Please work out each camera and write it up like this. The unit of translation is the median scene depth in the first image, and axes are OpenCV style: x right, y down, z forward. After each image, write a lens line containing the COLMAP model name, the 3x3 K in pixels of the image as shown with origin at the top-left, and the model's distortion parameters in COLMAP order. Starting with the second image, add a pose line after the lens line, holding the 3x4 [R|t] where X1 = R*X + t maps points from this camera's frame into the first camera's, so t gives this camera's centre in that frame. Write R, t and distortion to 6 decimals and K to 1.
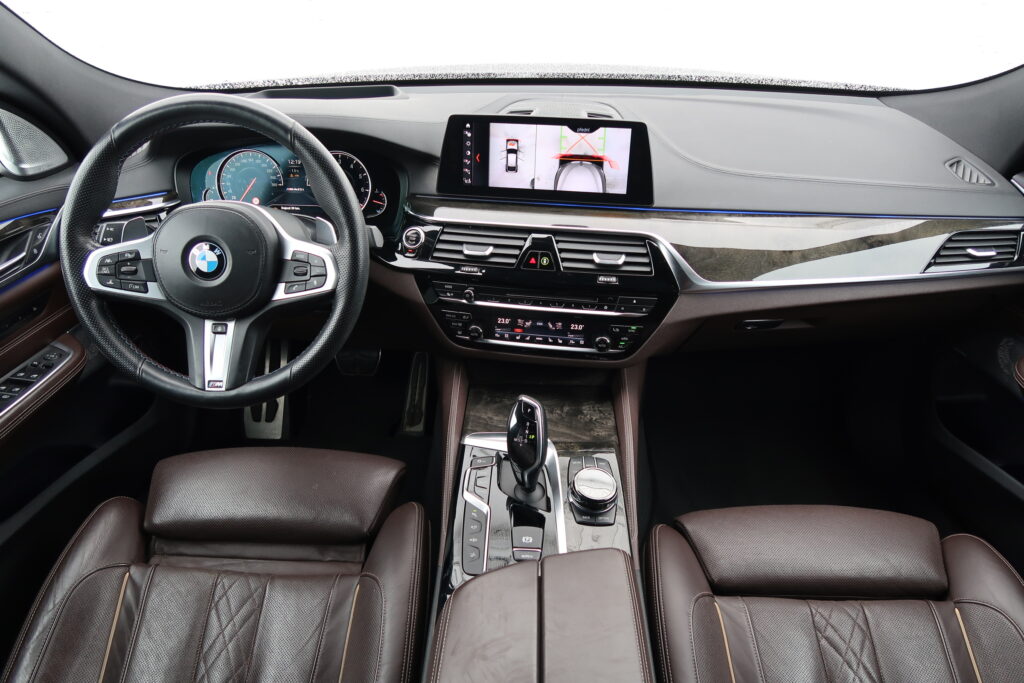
lens RADIAL K [[724.0, 0, 512.0], [0, 724.0, 341.5], [0, 0, 1]] dist [-0.026769, 0.003457]
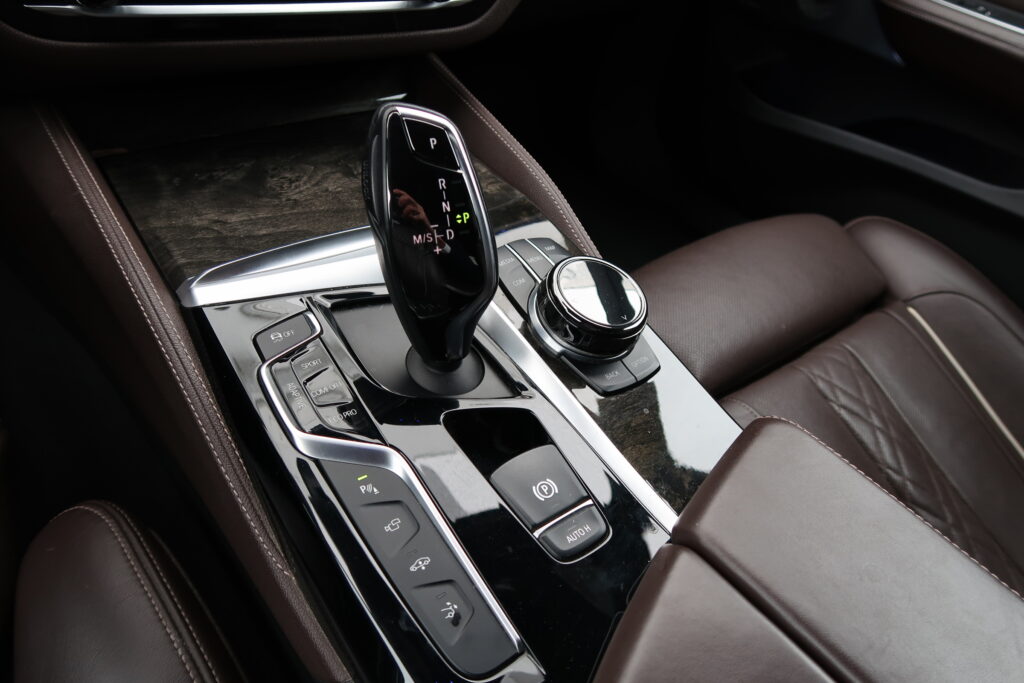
lens RADIAL K [[724.0, 0, 512.0], [0, 724.0, 341.5], [0, 0, 1]] dist [-0.026769, 0.003457]
pose [[0.780929, -0.338405, 0.525008, -0.131018], [0.174945, 0.925381, 0.336250, 0.064415], [-0.599621, -0.170740, 0.781859, 0.608763]]
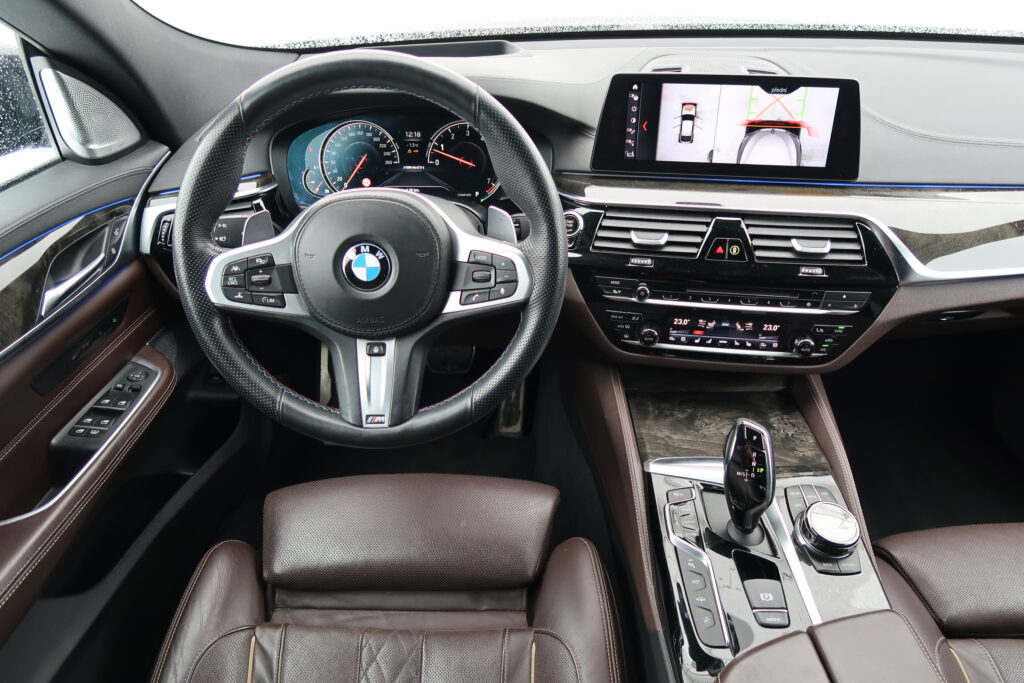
lens RADIAL K [[724.0, 0, 512.0], [0, 724.0, 341.5], [0, 0, 1]] dist [-0.026769, 0.003457]
pose [[0.999574, -0.025101, 0.014894, -0.225791], [0.024309, 0.998393, 0.051191, -0.054375], [-0.016155, -0.050807, 0.998578, 0.164888]]
